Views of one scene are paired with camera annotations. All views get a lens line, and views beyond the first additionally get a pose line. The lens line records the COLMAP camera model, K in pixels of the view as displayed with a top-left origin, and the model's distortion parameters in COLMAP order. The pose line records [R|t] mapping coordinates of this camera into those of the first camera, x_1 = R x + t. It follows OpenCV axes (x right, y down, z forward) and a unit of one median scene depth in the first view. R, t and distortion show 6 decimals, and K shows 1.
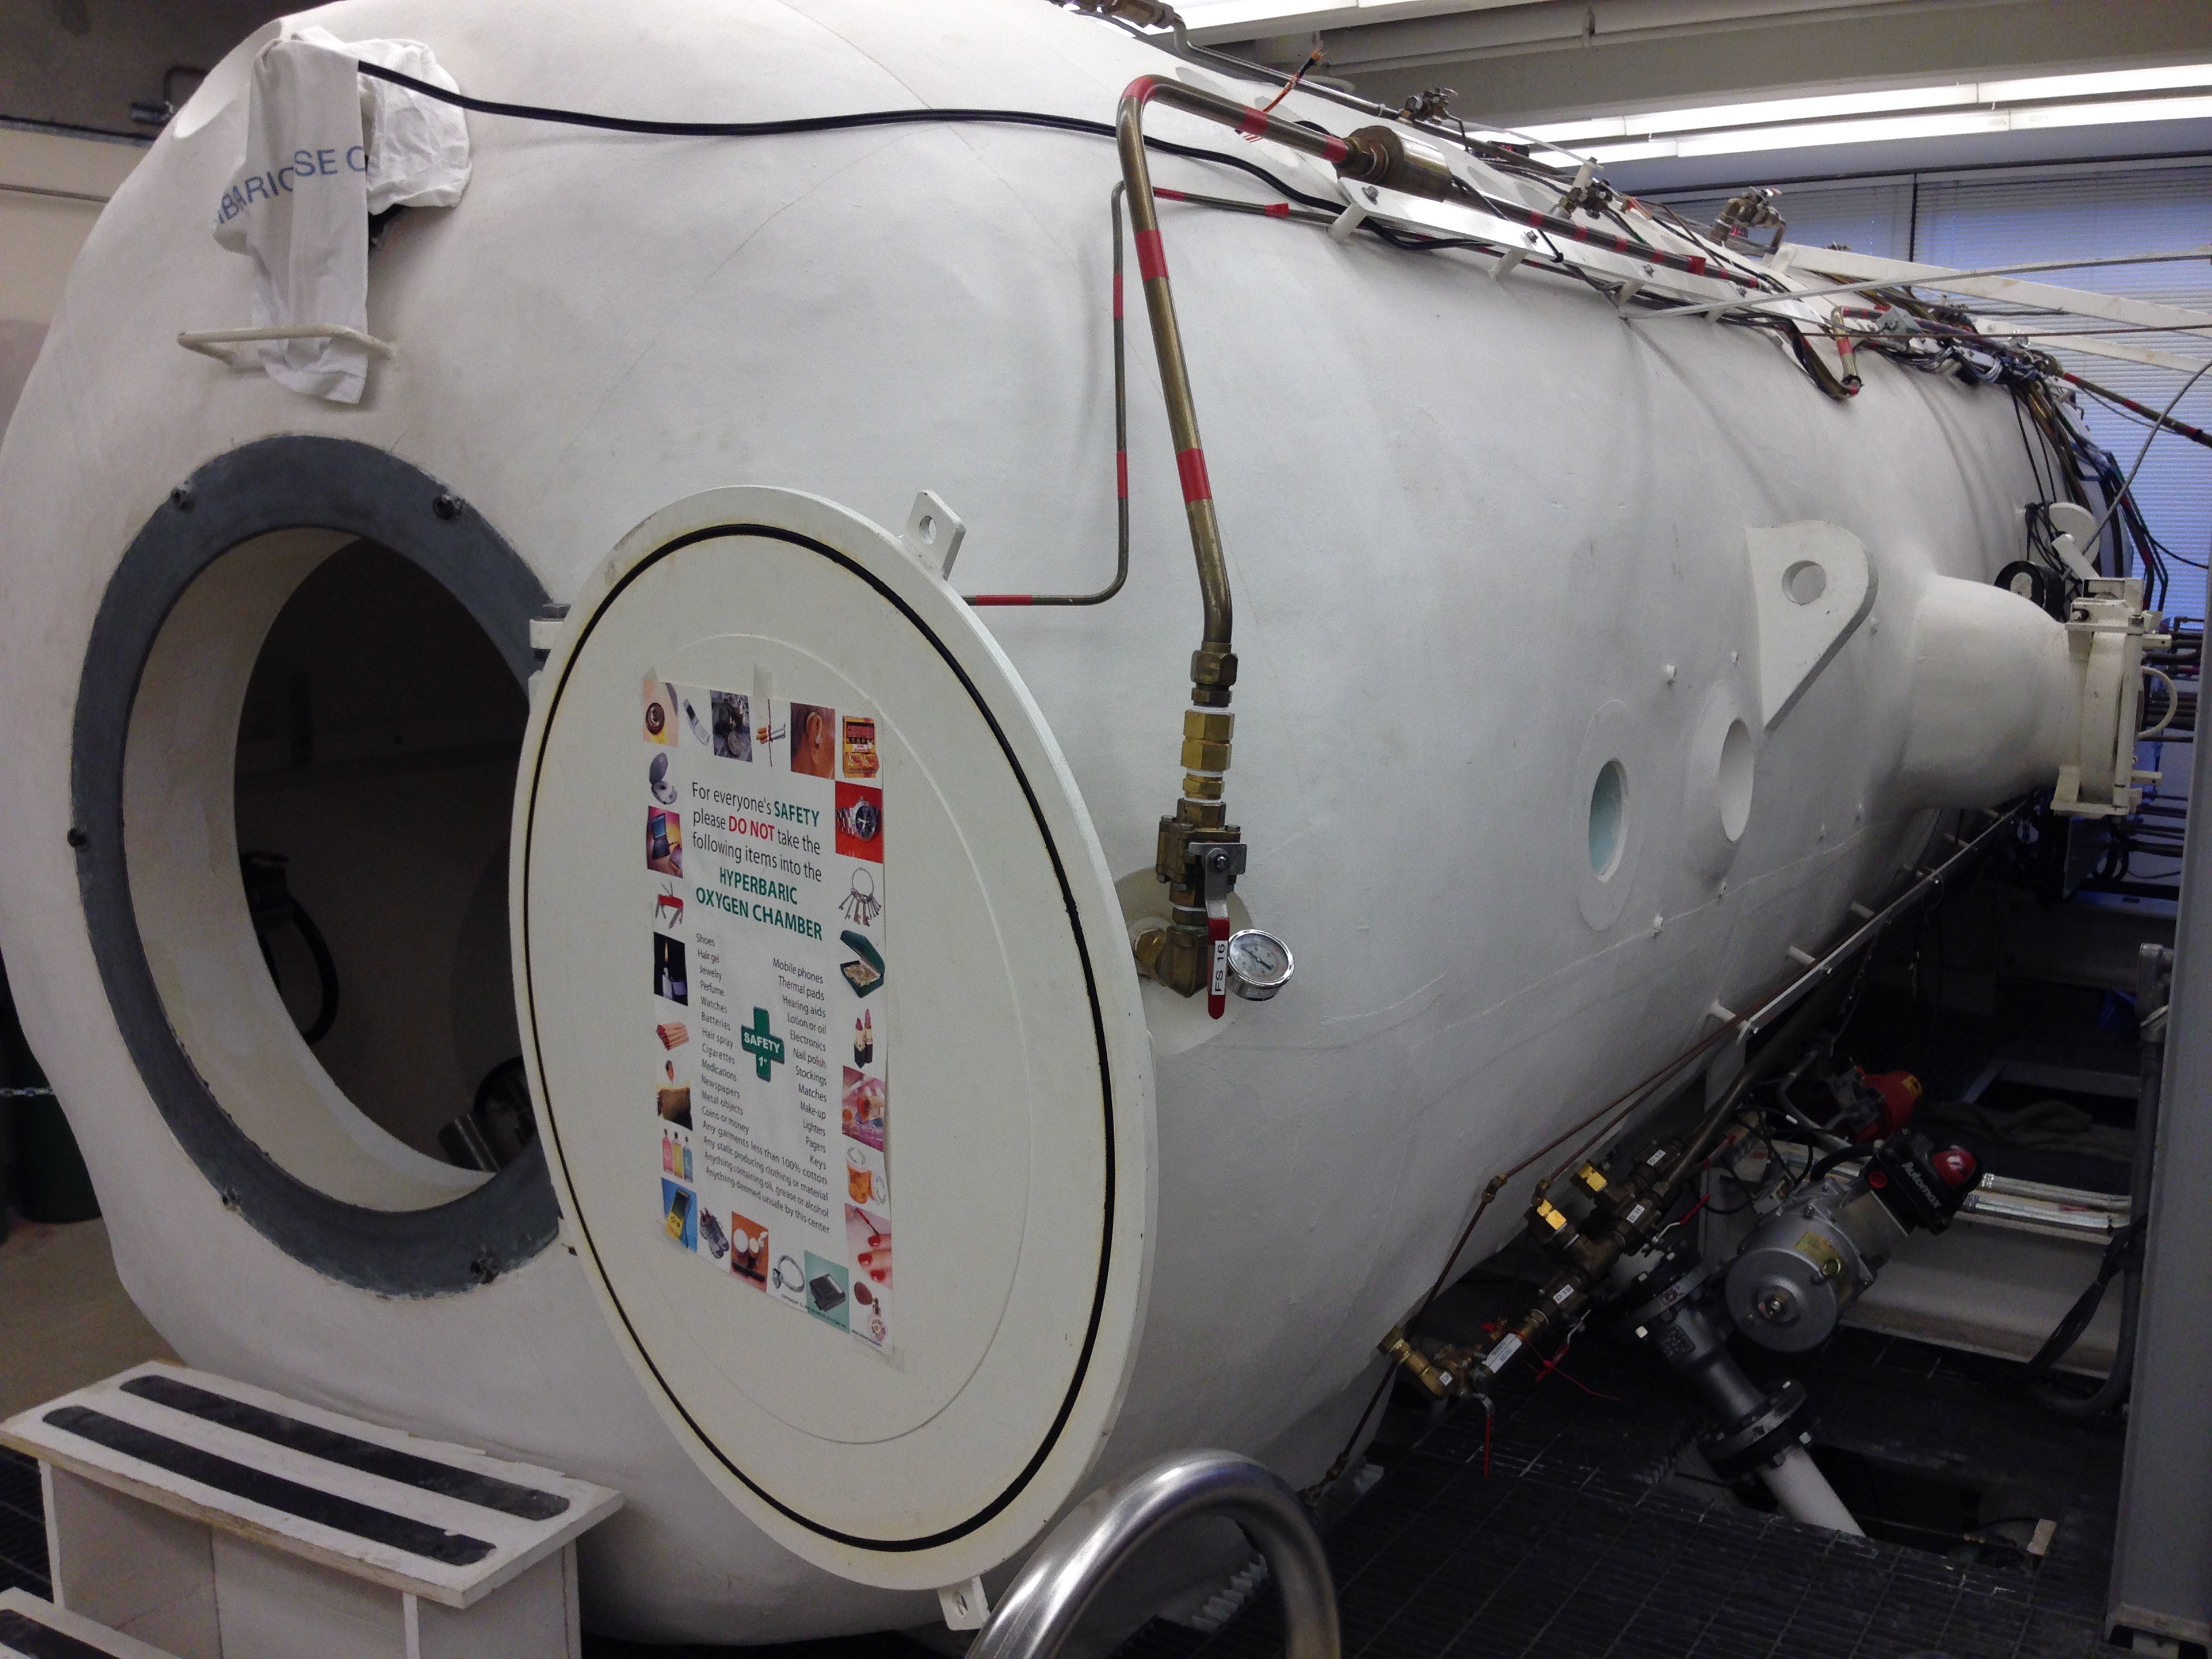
lens RADIAL K [[2066.0, 0, 1085.4], [0, 2066.0, 814.1], [0, 0, 1]] dist [0.041076, 0.000000]
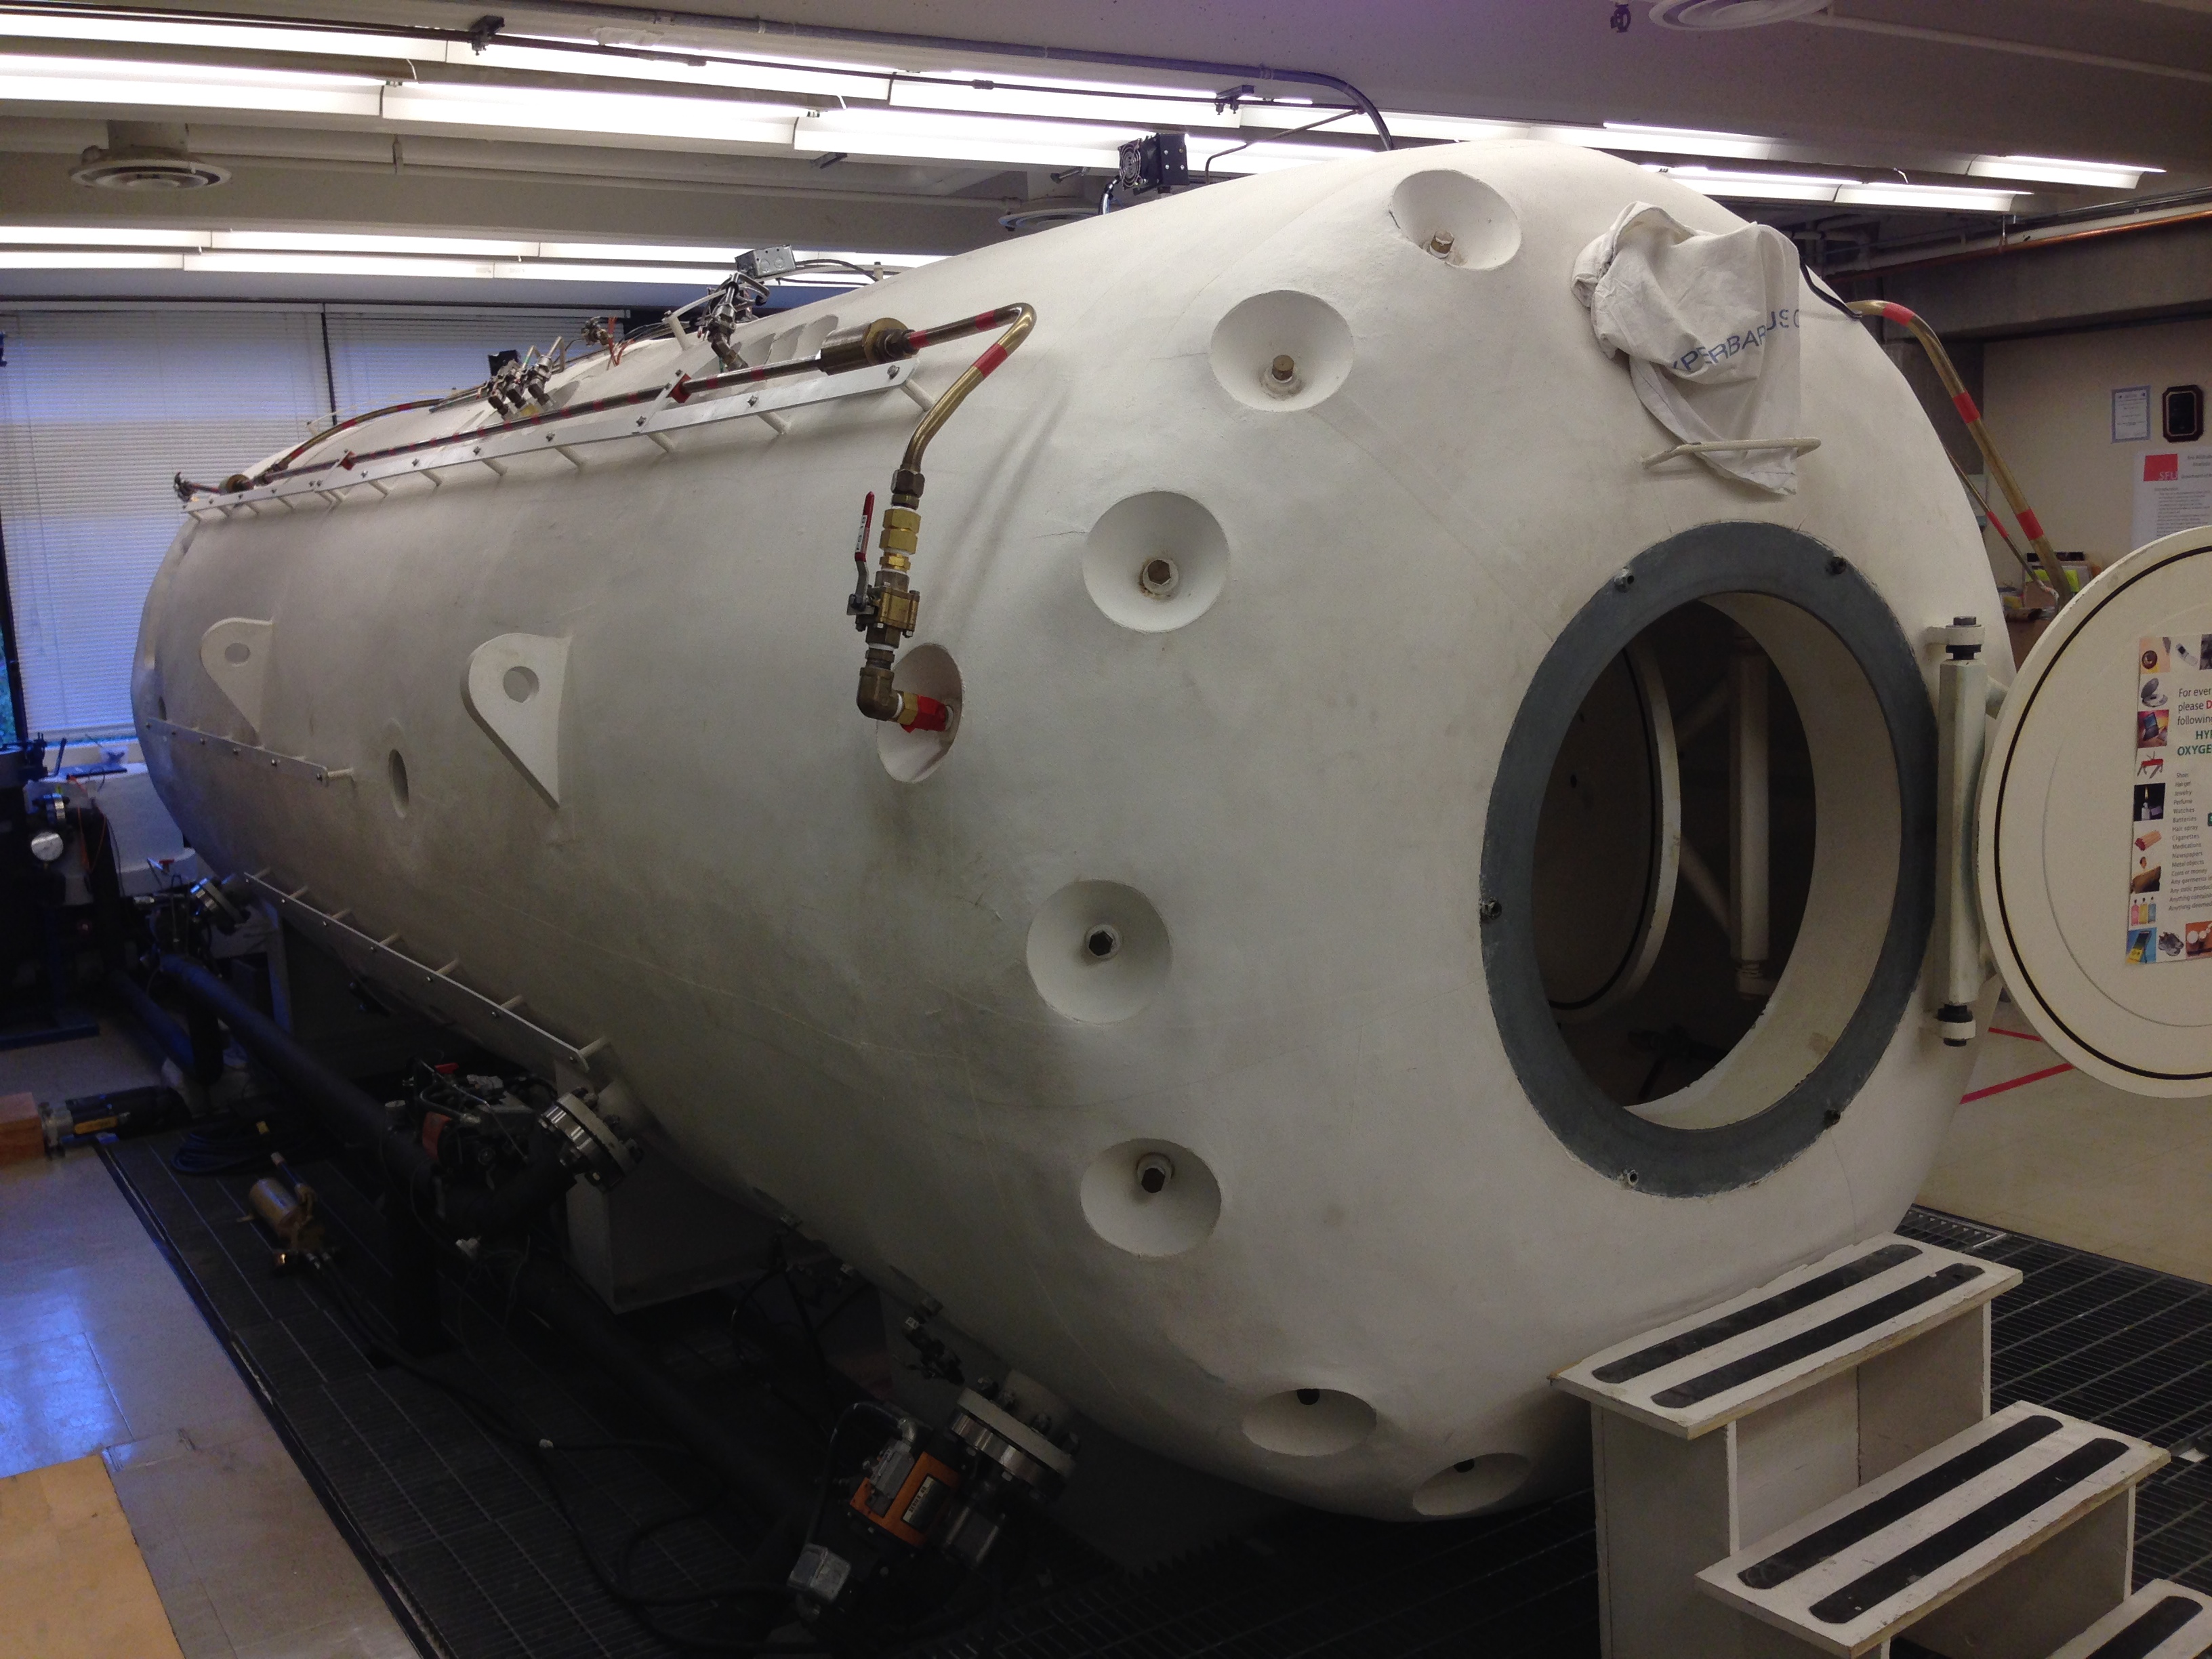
lens RADIAL K [[2066.0, 0, 1058.9], [0, 2066.0, 796.9], [0, 0, 1]] dist [0.041076, 0.000000]
pose [[0.416689, -0.142962, 0.897737, -1.795650], [0.197111, 0.978270, 0.064297, -0.186384], [-0.887422, 0.150163, 0.435814, 0.862364]]
